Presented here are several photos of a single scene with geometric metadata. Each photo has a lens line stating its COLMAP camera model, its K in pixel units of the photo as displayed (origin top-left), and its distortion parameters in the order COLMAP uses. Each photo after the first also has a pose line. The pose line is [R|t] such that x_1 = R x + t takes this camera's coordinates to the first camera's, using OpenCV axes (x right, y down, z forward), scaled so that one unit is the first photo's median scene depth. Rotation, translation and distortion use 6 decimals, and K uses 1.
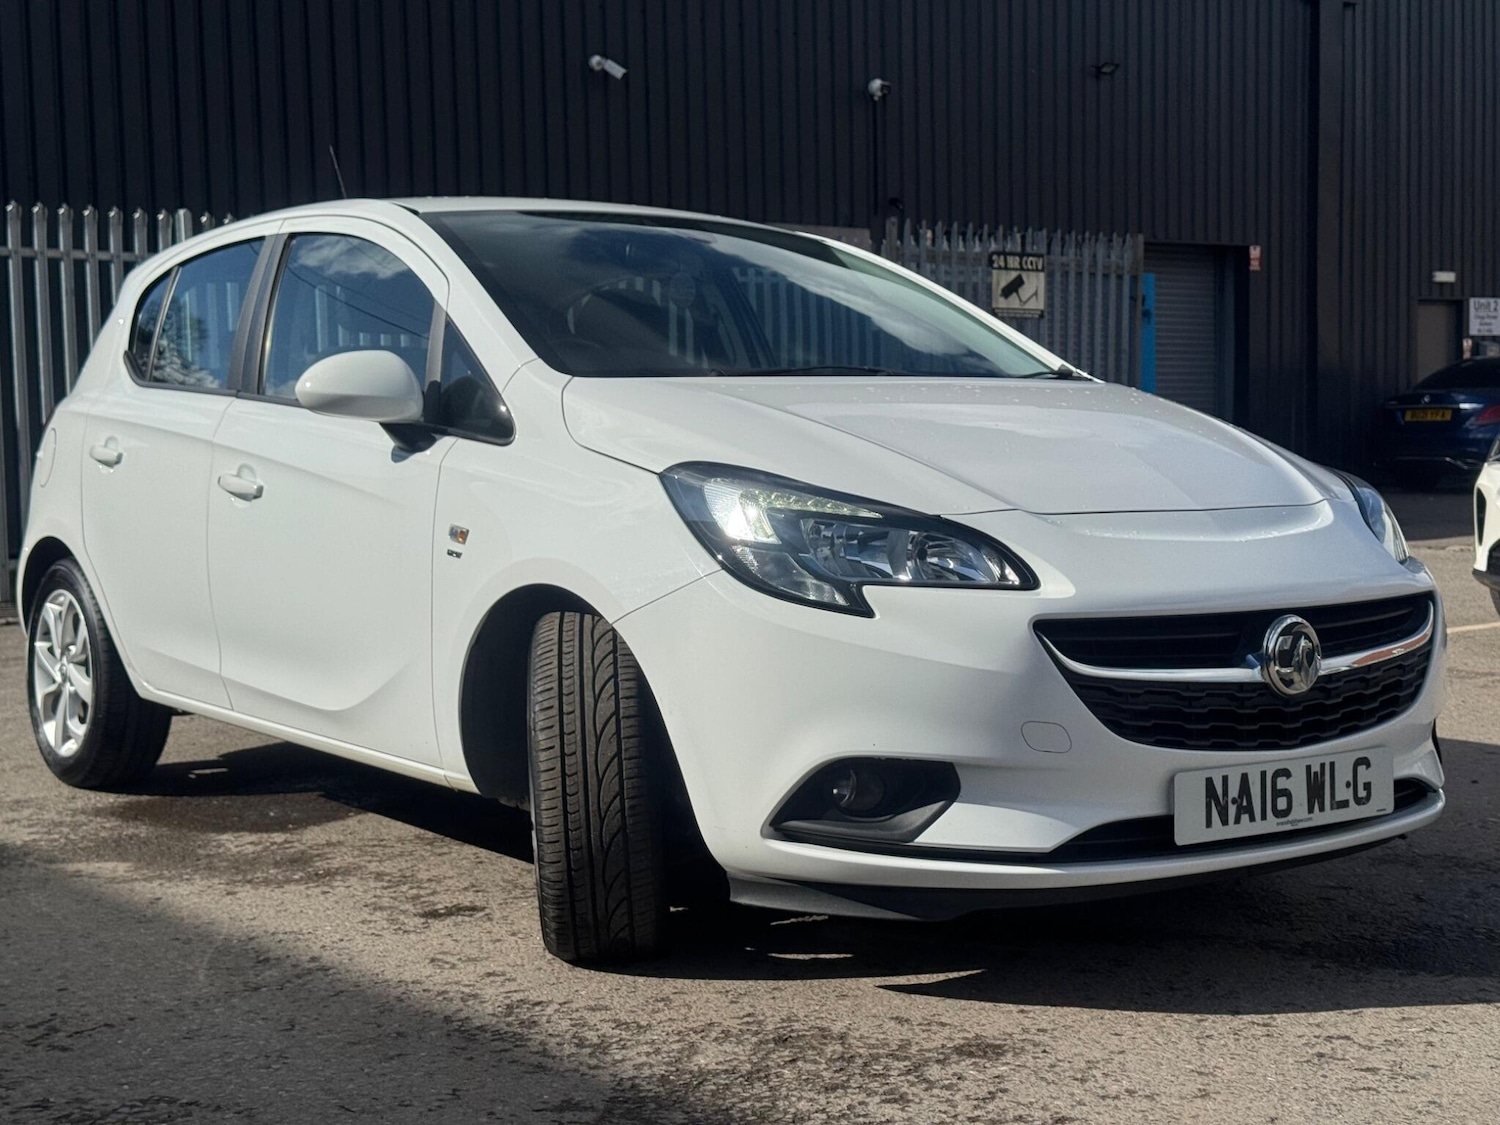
lens RADIAL K [[2087.1, 0, 762.9], [0, 2087.1, 567.9], [0, 0, 1]] dist [0.116693, 0.000000]
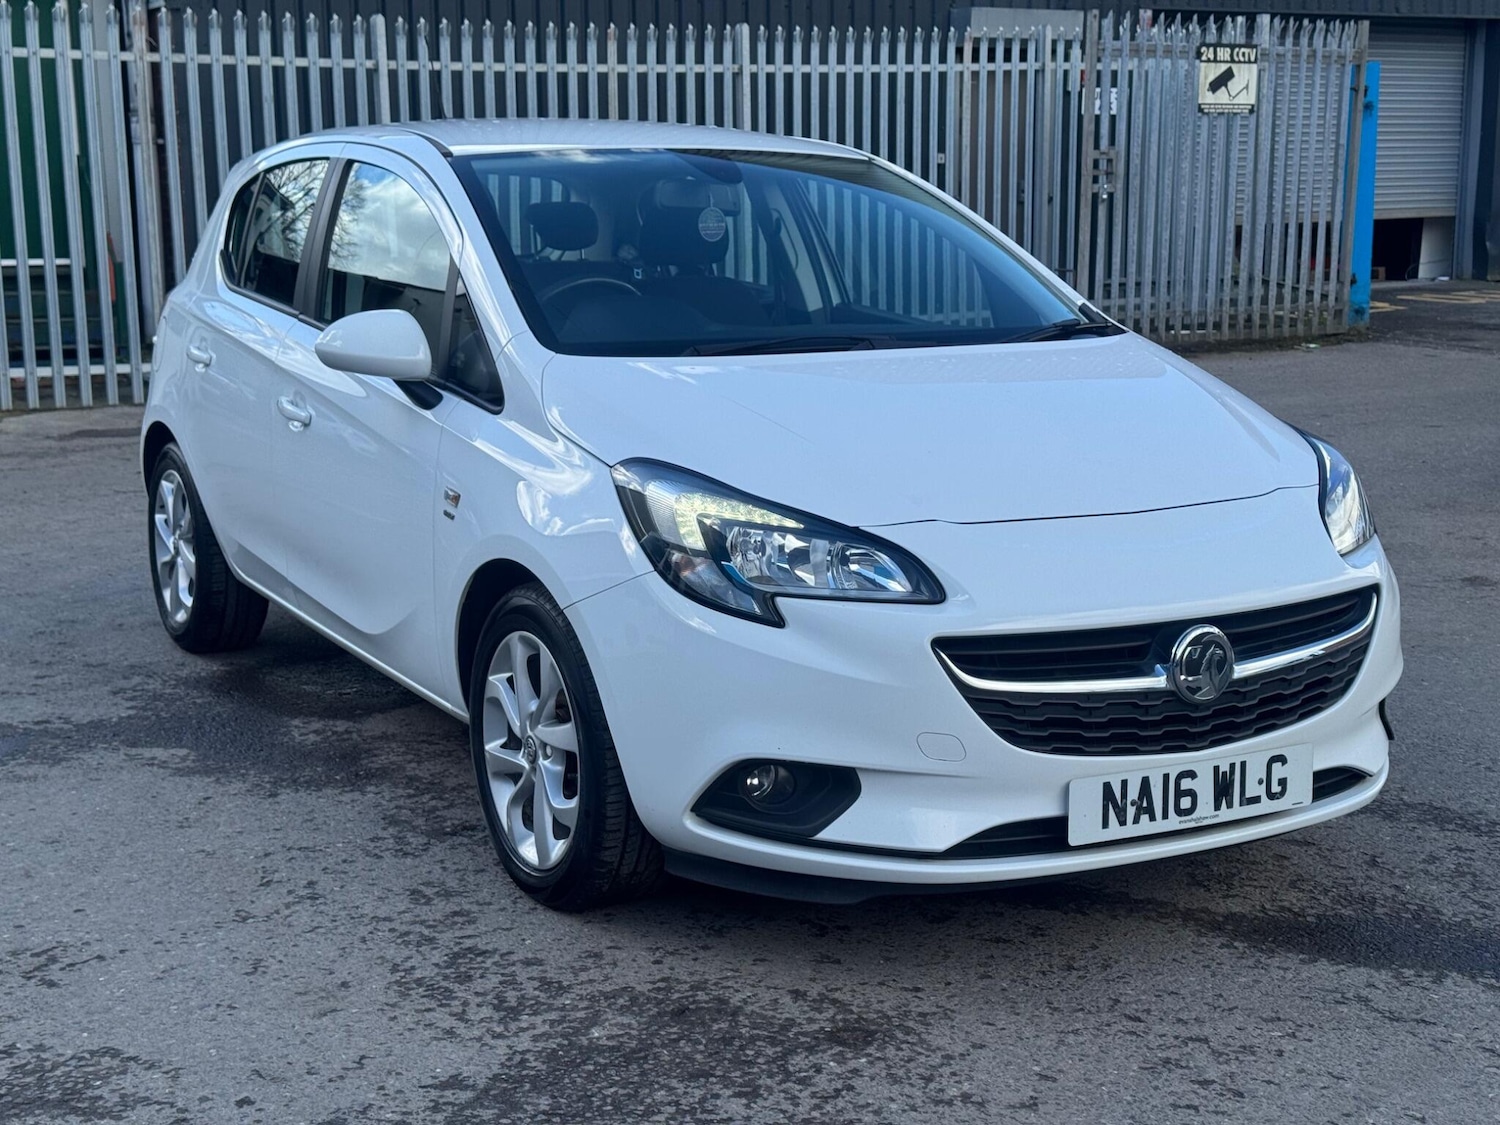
lens RADIAL K [[2087.1, 0, 783.3], [0, 2087.1, 567.5], [0, 0, 1]] dist [0.116693, 0.000000]
pose [[0.991438, 0.036943, -0.125244, 0.171251], [-0.019784, 0.990569, 0.135578, -0.138690], [0.129071, -0.131940, 0.982819, -0.035758]]
